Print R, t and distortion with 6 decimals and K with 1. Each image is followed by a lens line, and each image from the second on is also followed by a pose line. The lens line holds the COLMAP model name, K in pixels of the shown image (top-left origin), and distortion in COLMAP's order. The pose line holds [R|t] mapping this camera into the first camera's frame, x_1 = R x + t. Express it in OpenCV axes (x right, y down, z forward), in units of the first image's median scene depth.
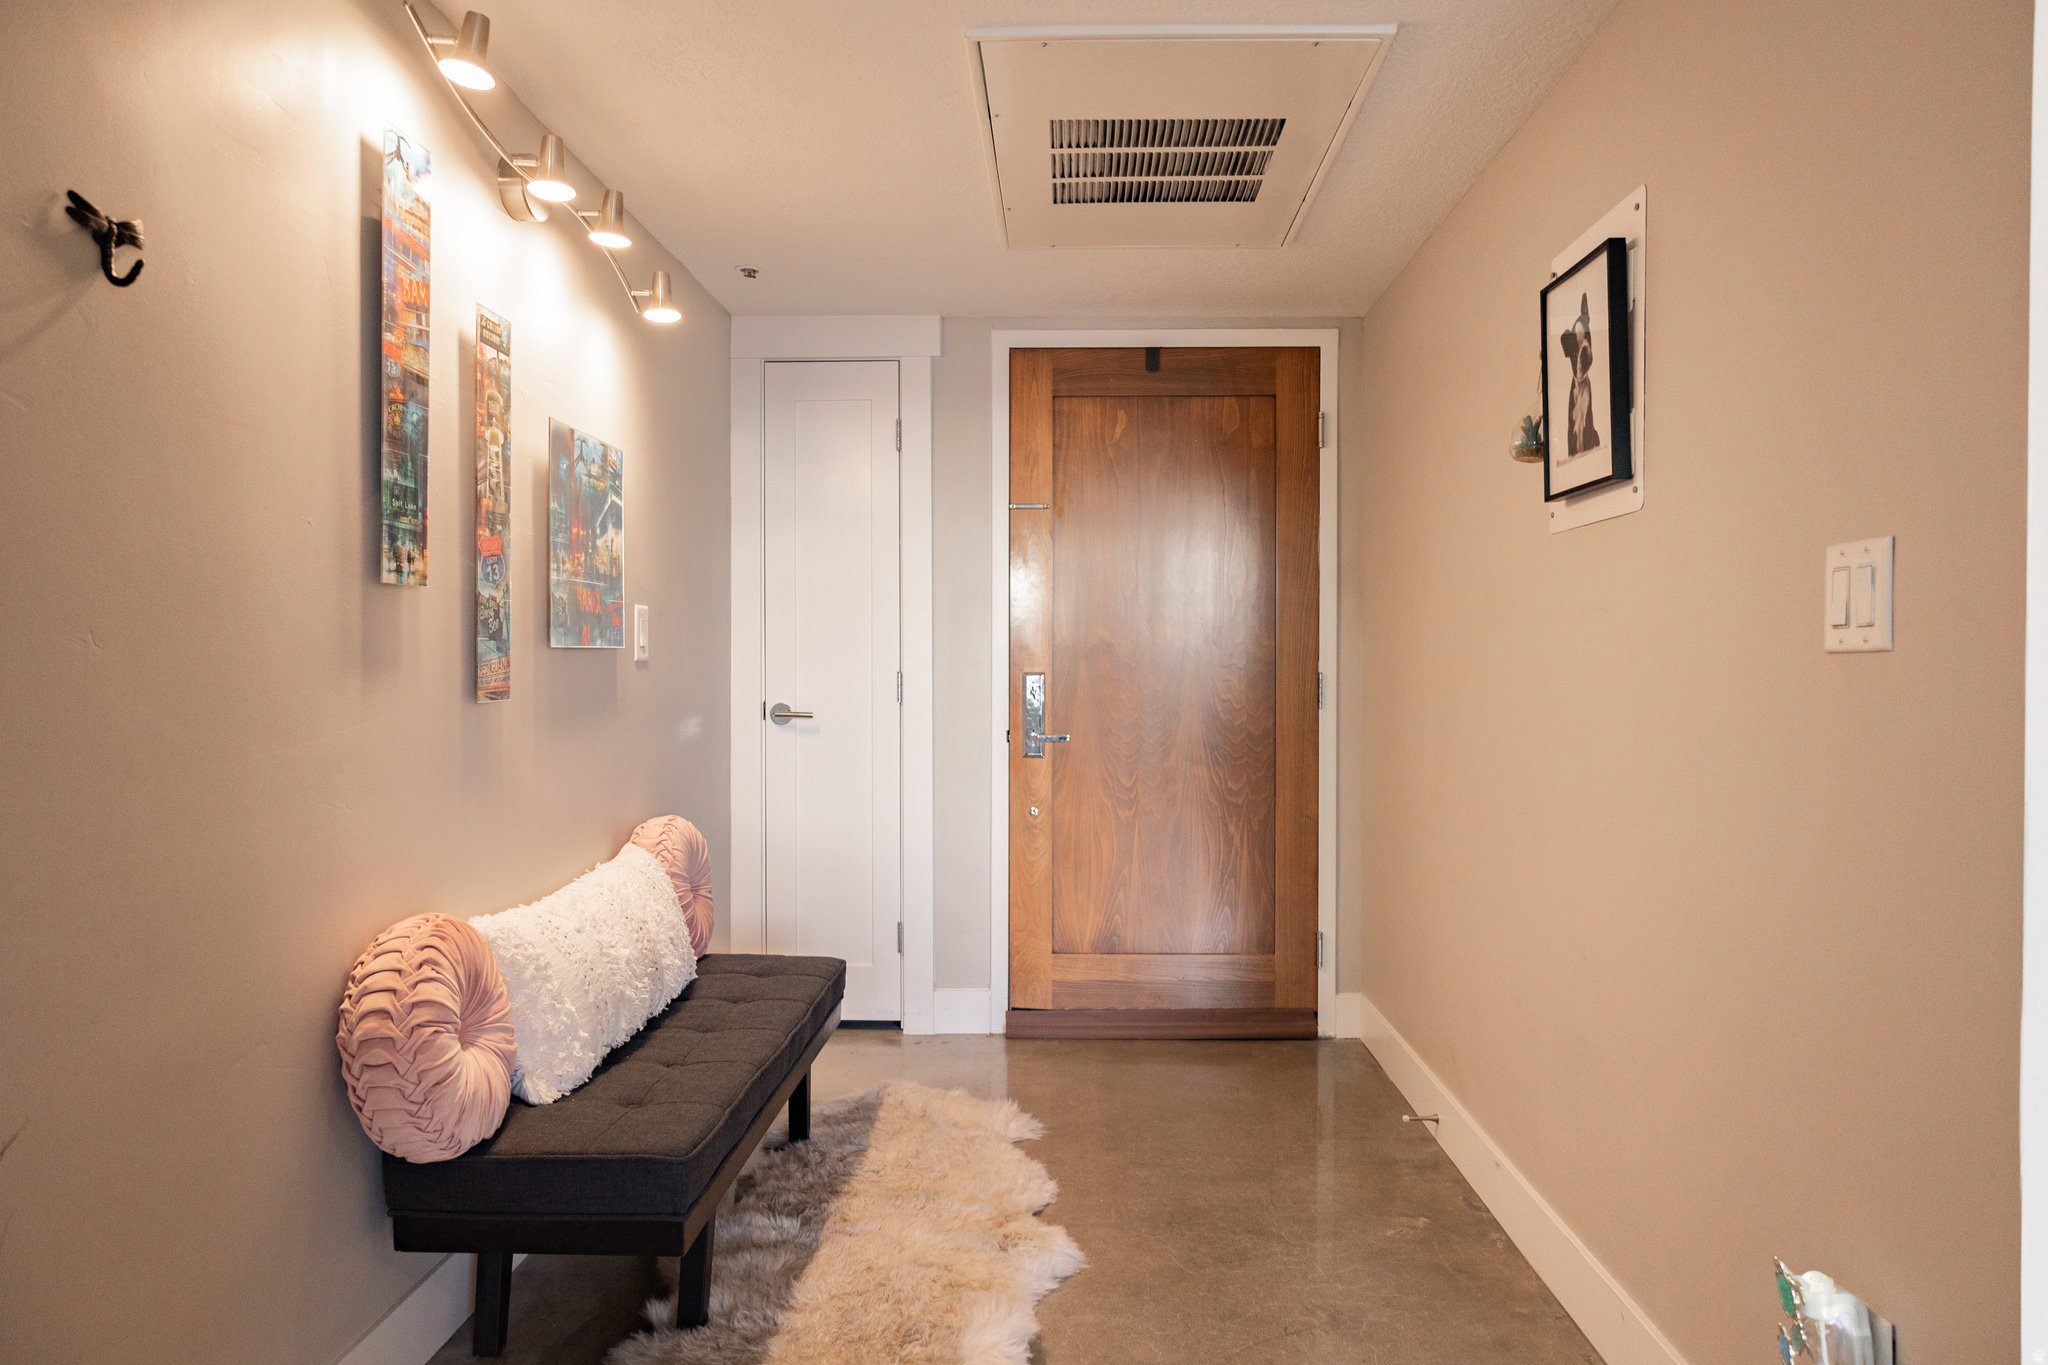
lens RADIAL K [[1334.9, 0, 1023.3], [0, 1334.9, 687.6], [0, 0, 1]] dist [-0.004211, 0.005412]
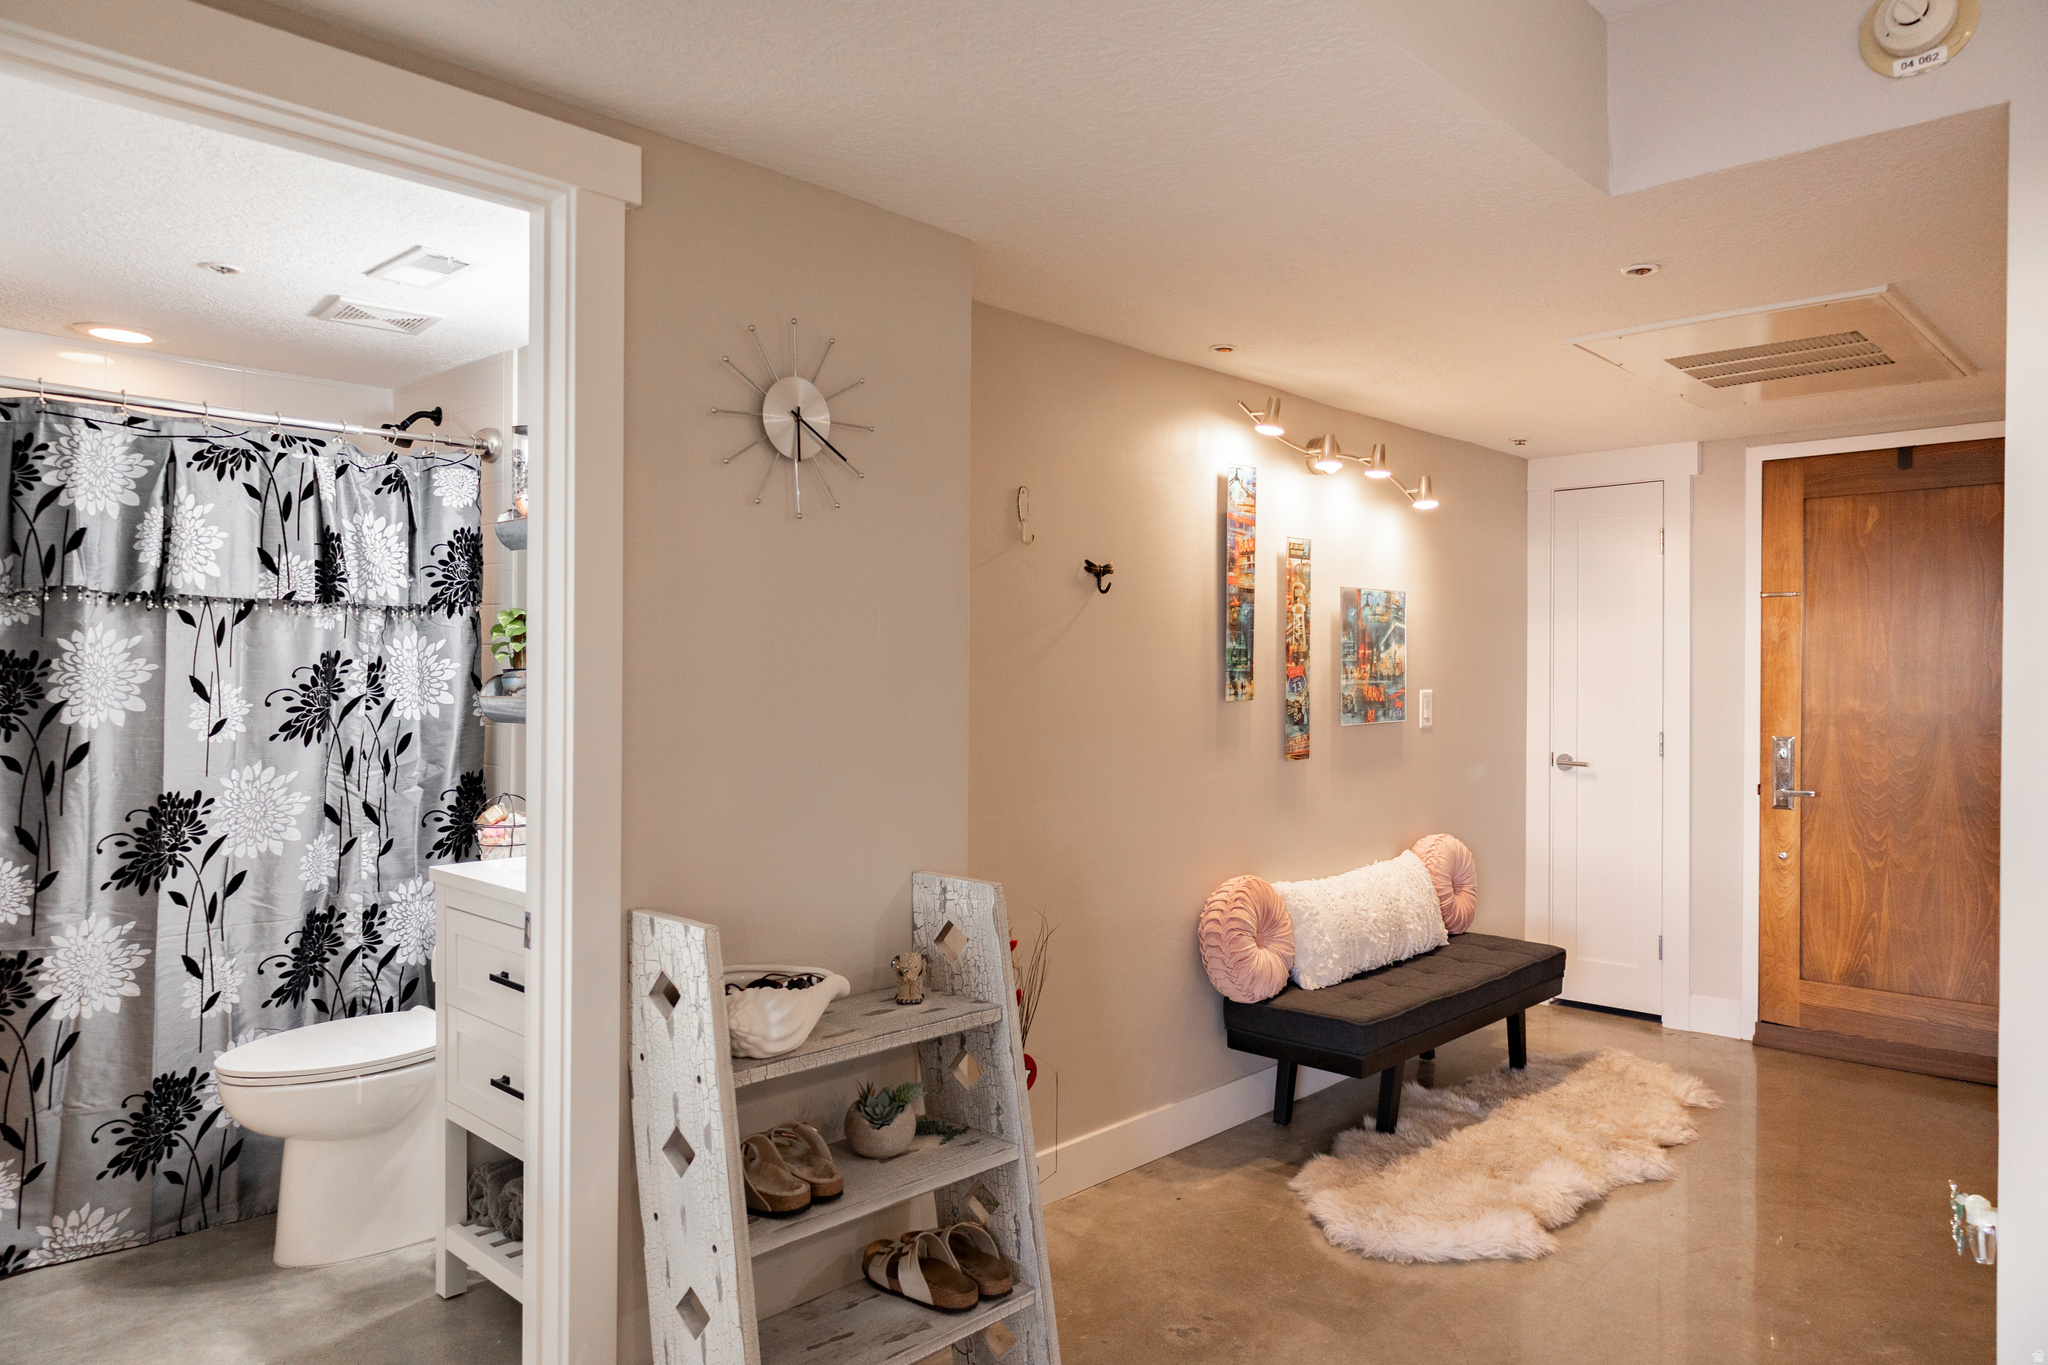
lens RADIAL K [[1327.6, 0, 1035.2], [0, 1327.6, 688.7], [0, 0, 1]] dist [0.000661, -0.007478]
pose [[0.750223, 0.006375, -0.661154, 0.405464], [-0.010181, 0.999946, -0.001910, -0.062900], [0.661106, 0.008164, 0.750248, -0.435561]]
